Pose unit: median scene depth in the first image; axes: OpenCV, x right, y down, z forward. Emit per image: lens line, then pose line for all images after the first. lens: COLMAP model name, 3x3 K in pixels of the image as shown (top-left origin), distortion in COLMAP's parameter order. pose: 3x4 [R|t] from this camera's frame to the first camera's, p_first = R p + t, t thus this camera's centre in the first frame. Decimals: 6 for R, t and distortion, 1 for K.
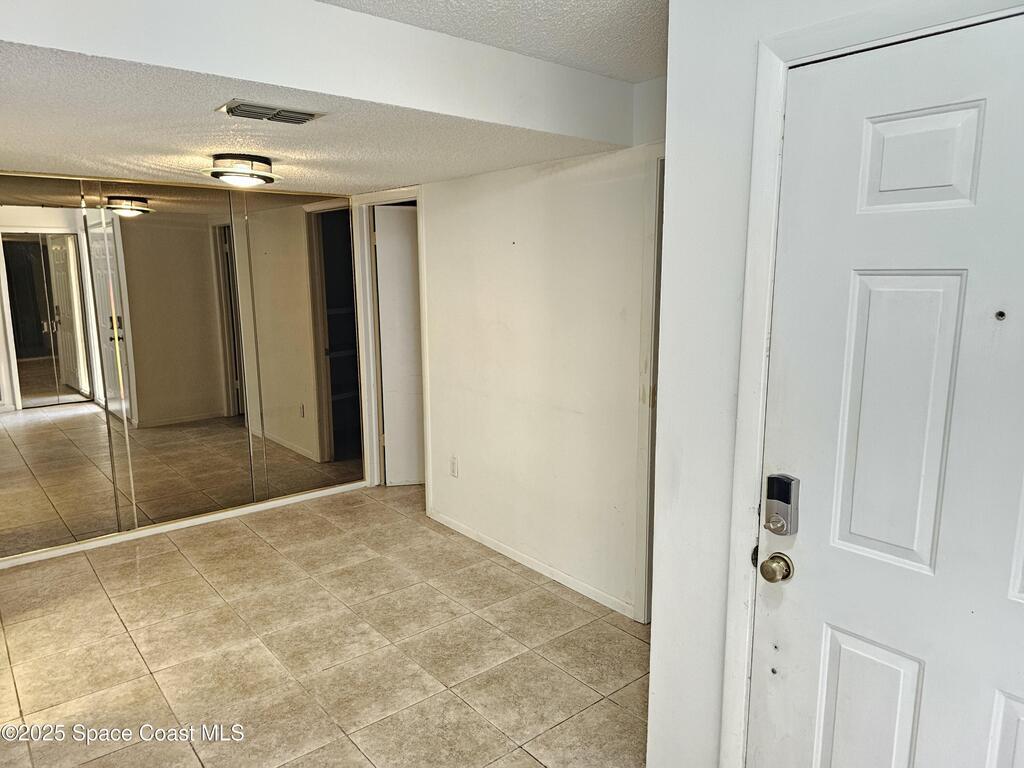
lens RADIAL K [[702.0, 0, 512.9], [0, 702.0, 380.4], [0, 0, 1]] dist [0.034016, -0.012169]
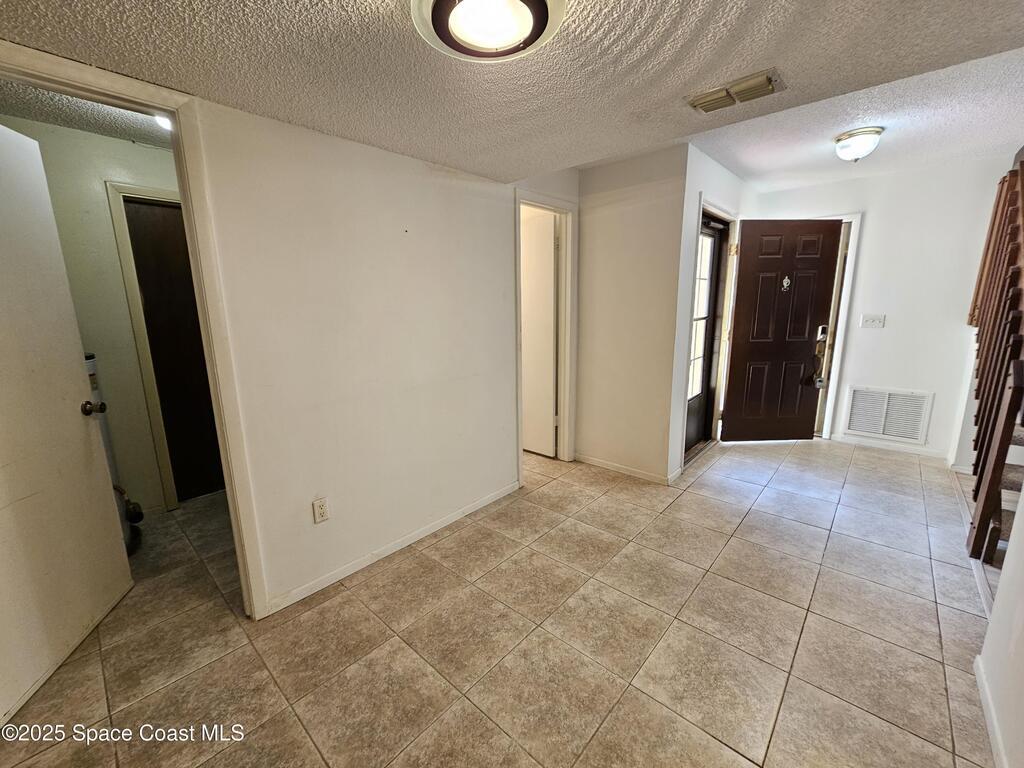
lens RADIAL K [[416.6, 0, 510.6], [0, 416.6, 388.4], [0, 0, 1]] dist [-0.001362, -0.000036]
pose [[-0.146015, -0.195089, 0.969856, -0.670692], [0.175475, 0.959710, 0.219467, -0.092355], [-0.973596, 0.202231, -0.105898, 1.004402]]
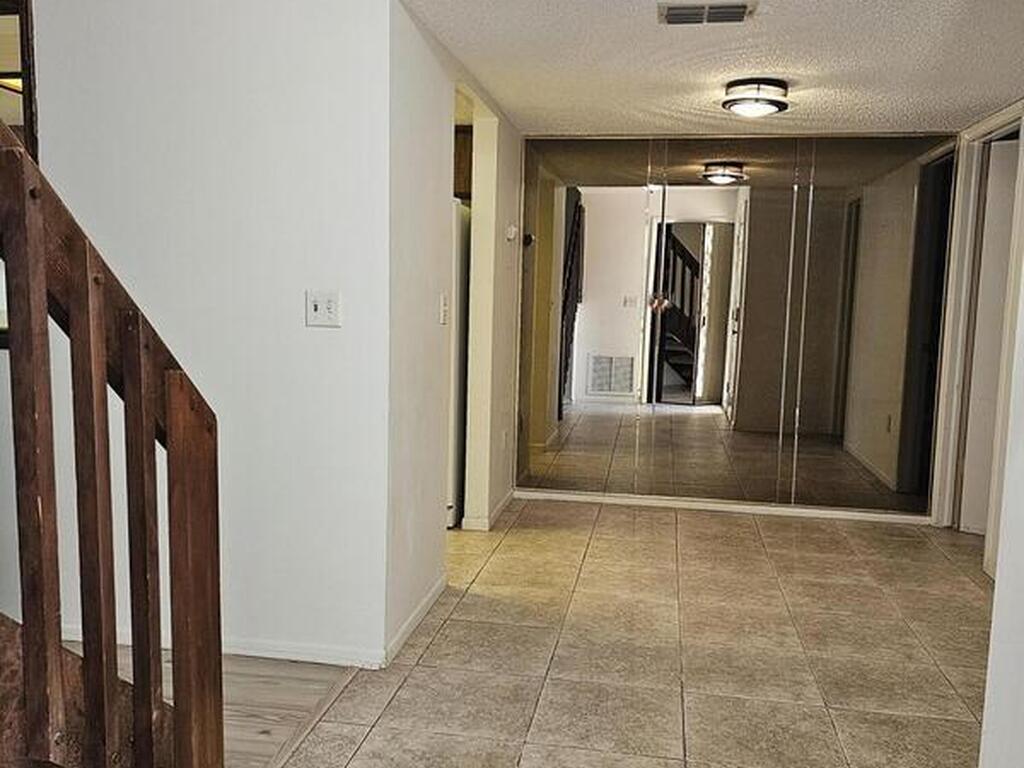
lens RADIAL K [[919.7, 0, 515.3], [0, 919.7, 391.4], [0, 0, 1]] dist [0.050956, 0.004382]
pose [[0.660419, 0.109131, -0.742925, 0.320460], [-0.152830, 0.988209, 0.009305, 0.105489], [0.735180, 0.107396, 0.669310, 0.016552]]
